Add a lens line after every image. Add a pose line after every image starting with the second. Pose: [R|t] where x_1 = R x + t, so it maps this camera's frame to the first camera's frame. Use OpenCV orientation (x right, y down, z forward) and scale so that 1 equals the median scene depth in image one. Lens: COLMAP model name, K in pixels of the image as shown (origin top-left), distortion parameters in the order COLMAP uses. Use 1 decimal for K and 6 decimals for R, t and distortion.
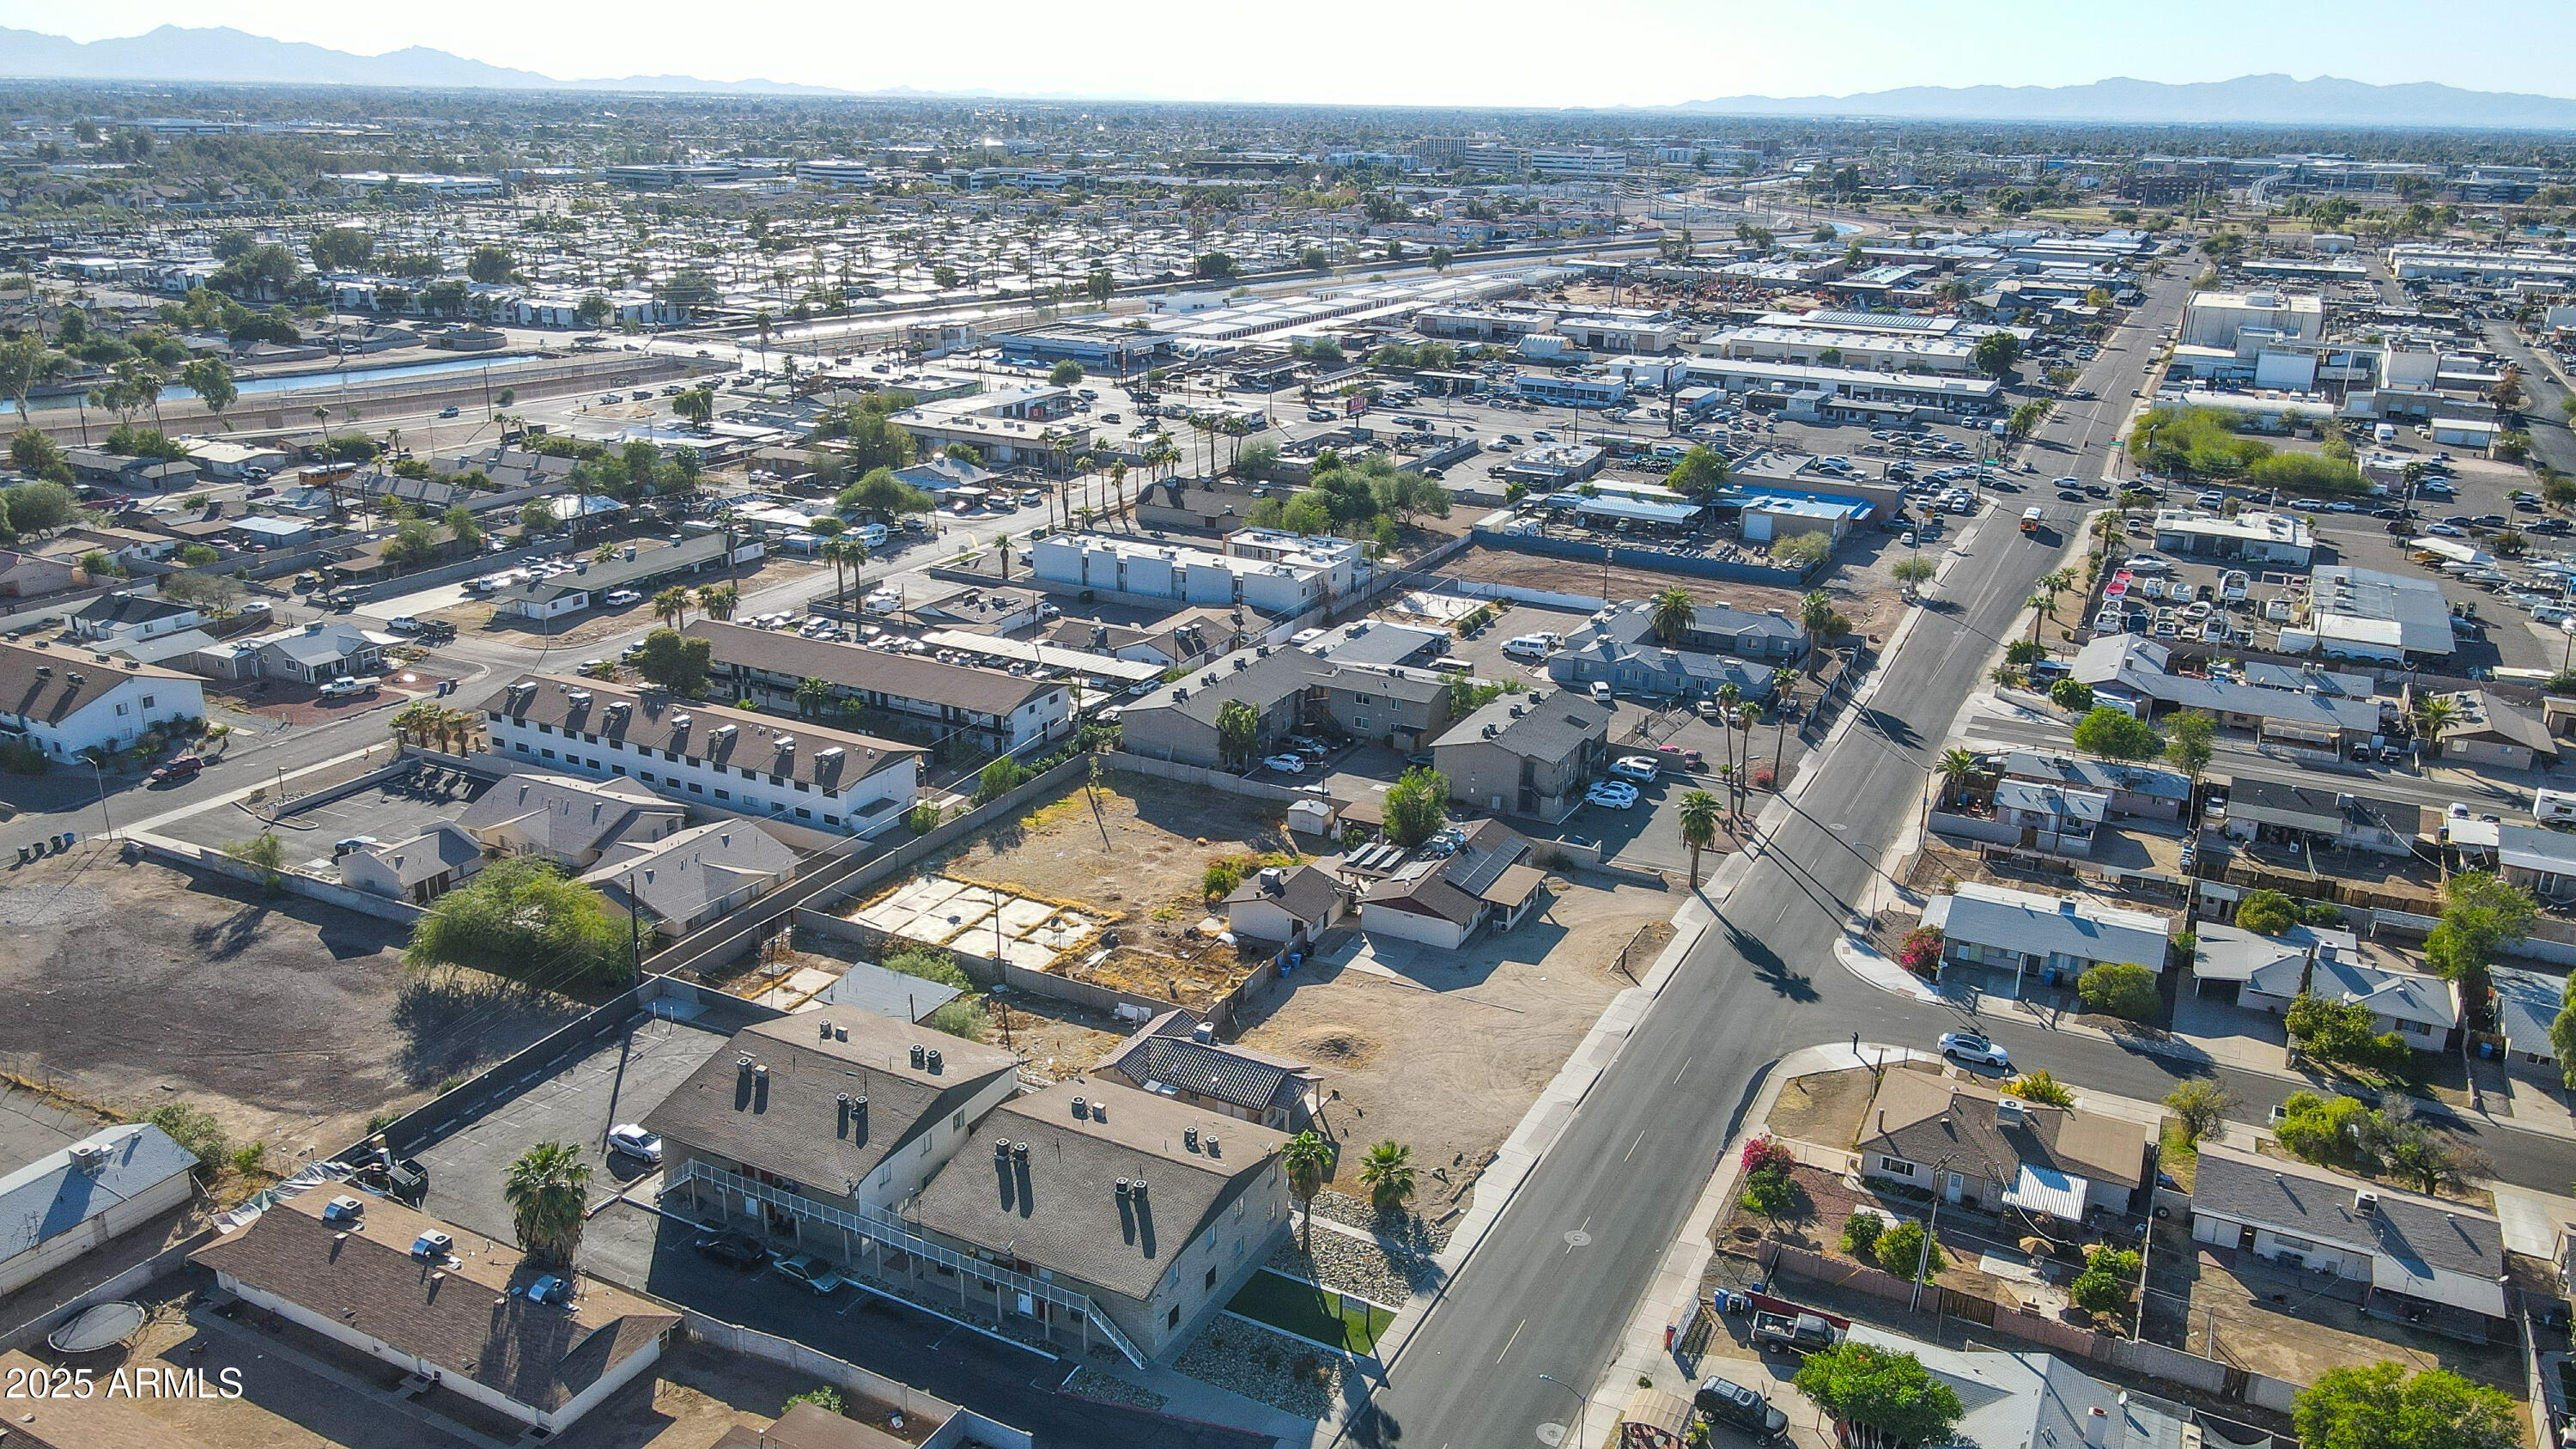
lens RADIAL K [[1896.0, 0, 1275.7], [0, 1896.0, 732.2], [0, 0, 1]] dist [-0.005778, 0.039440]
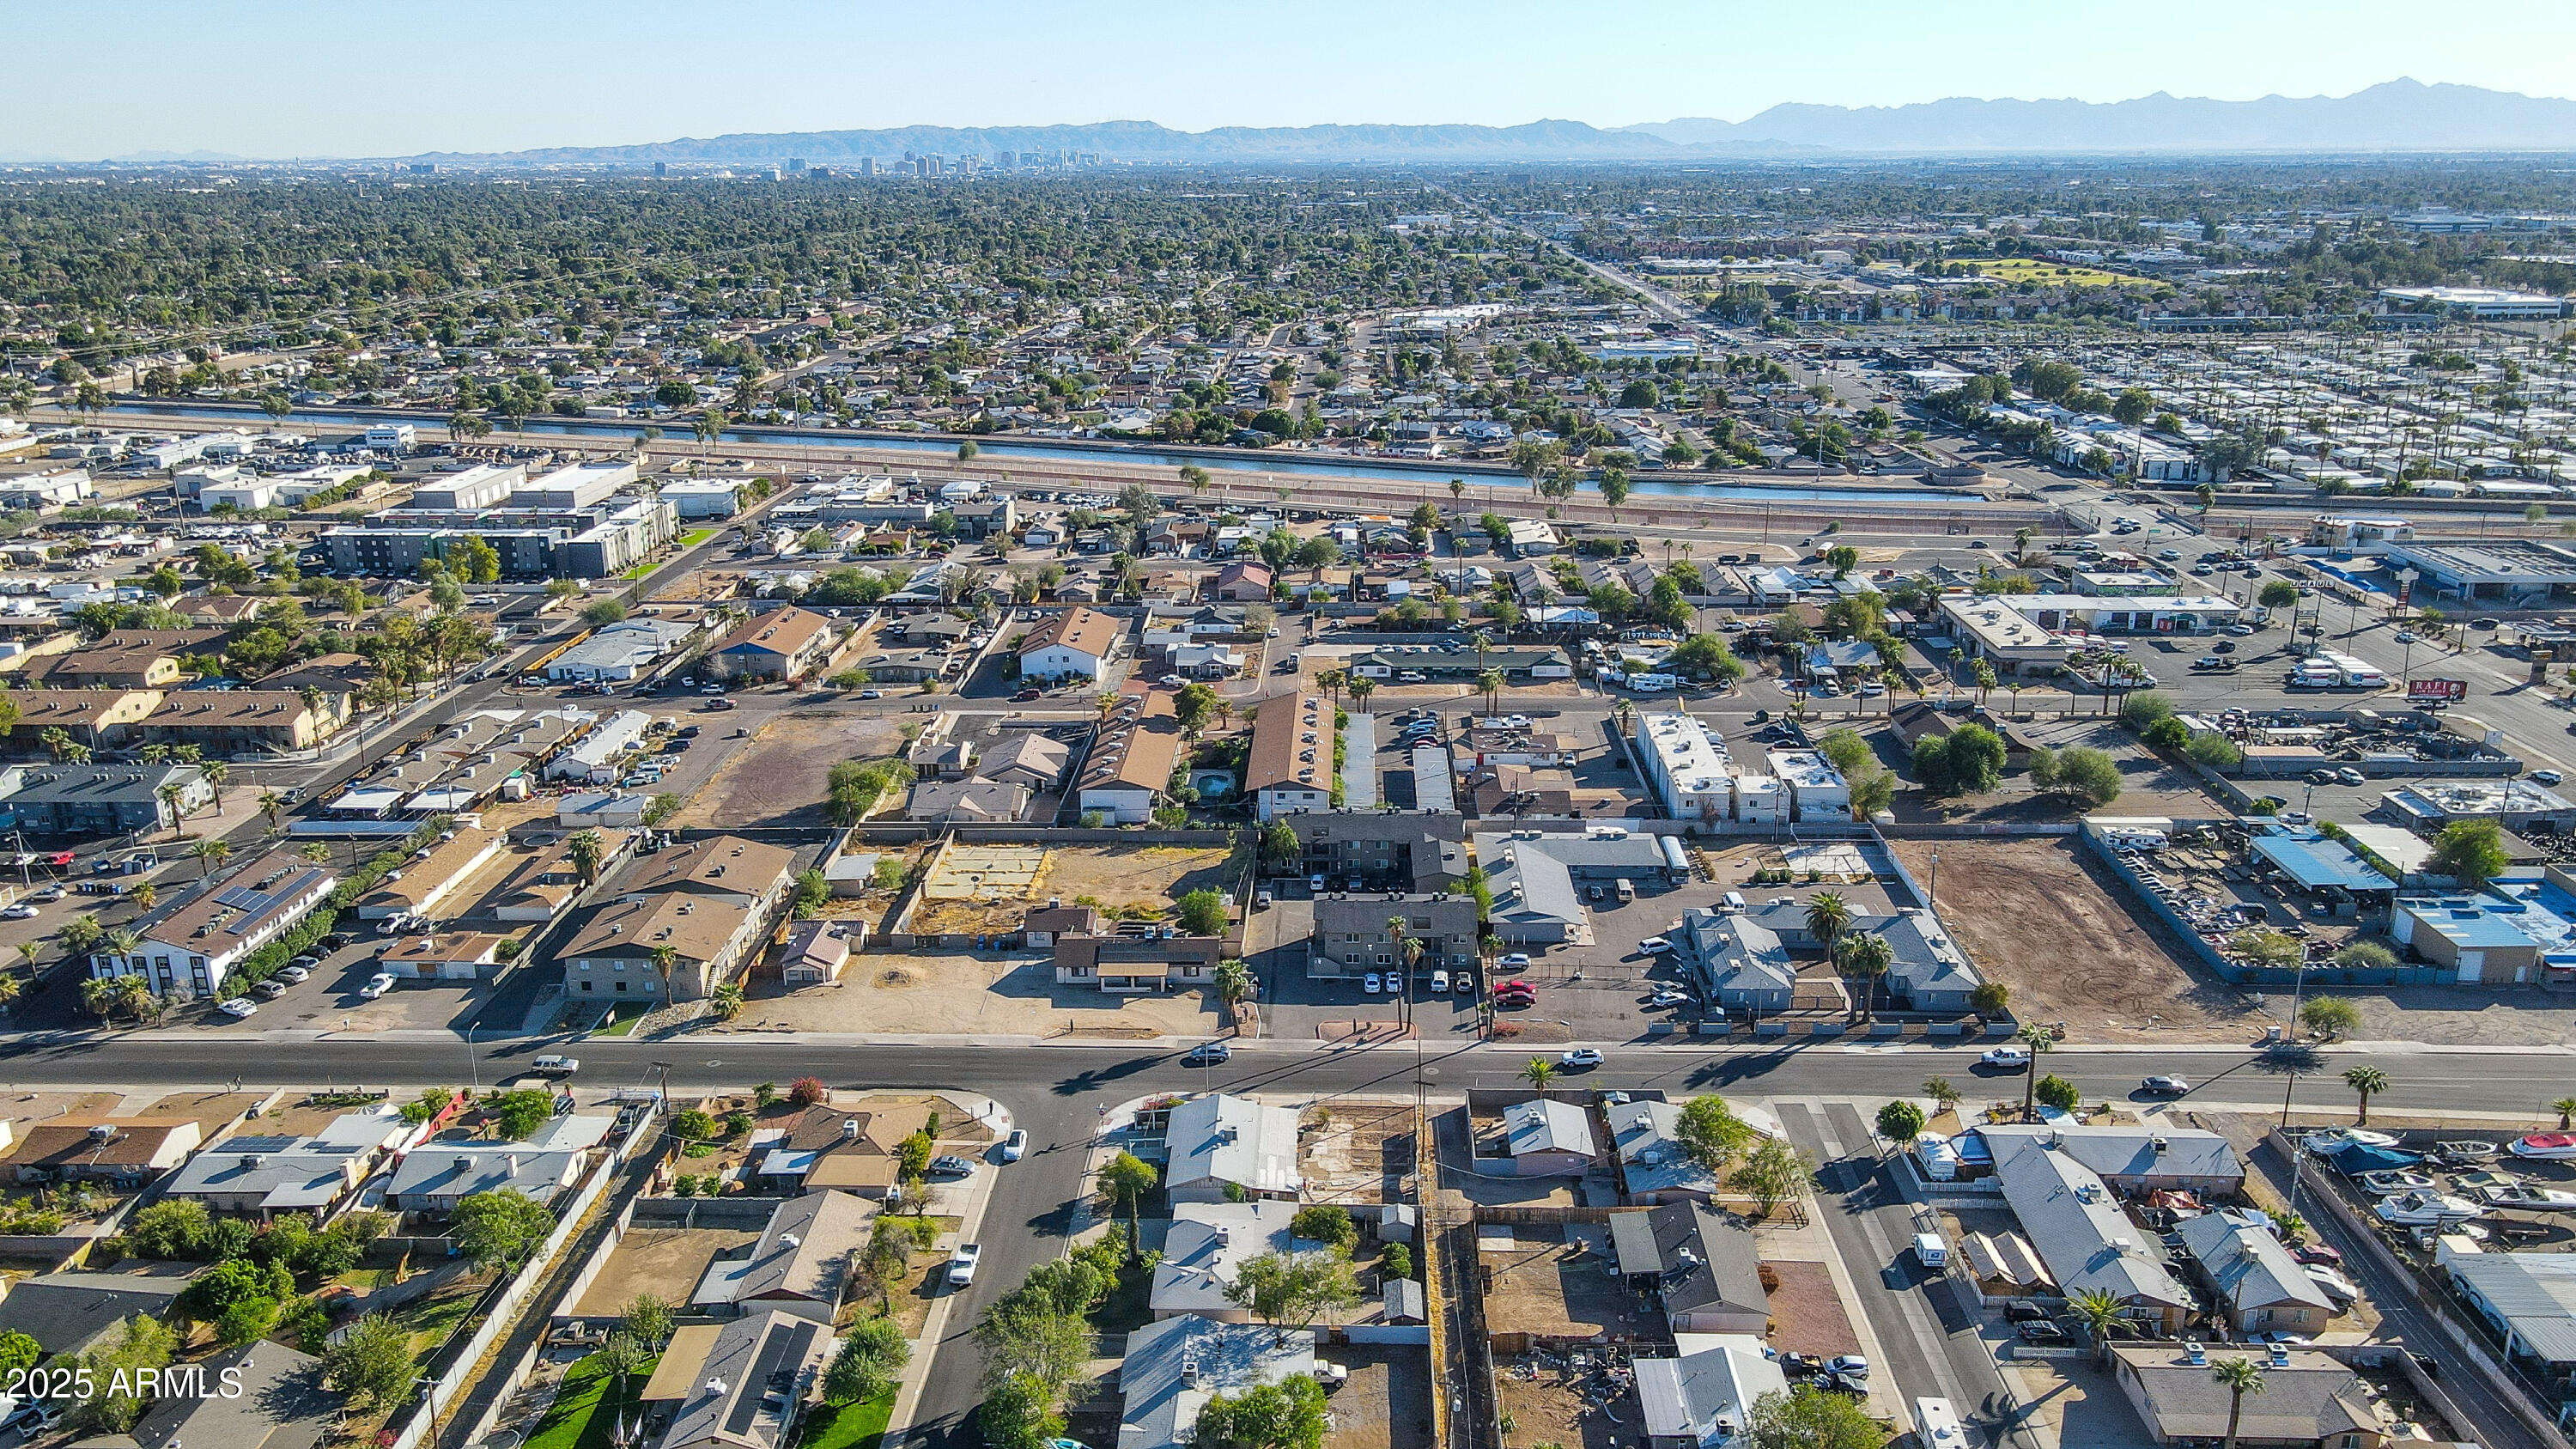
lens RADIAL K [[1896.0, 0, 1275.7], [0, 1896.0, 732.2], [0, 0, 1]] dist [-0.005778, 0.039440]
pose [[0.421533, 0.244727, -0.873166, 1.164496], [-0.273229, 0.952424, 0.135036, -0.263286], [0.864671, 0.181652, 0.468345, 0.342103]]
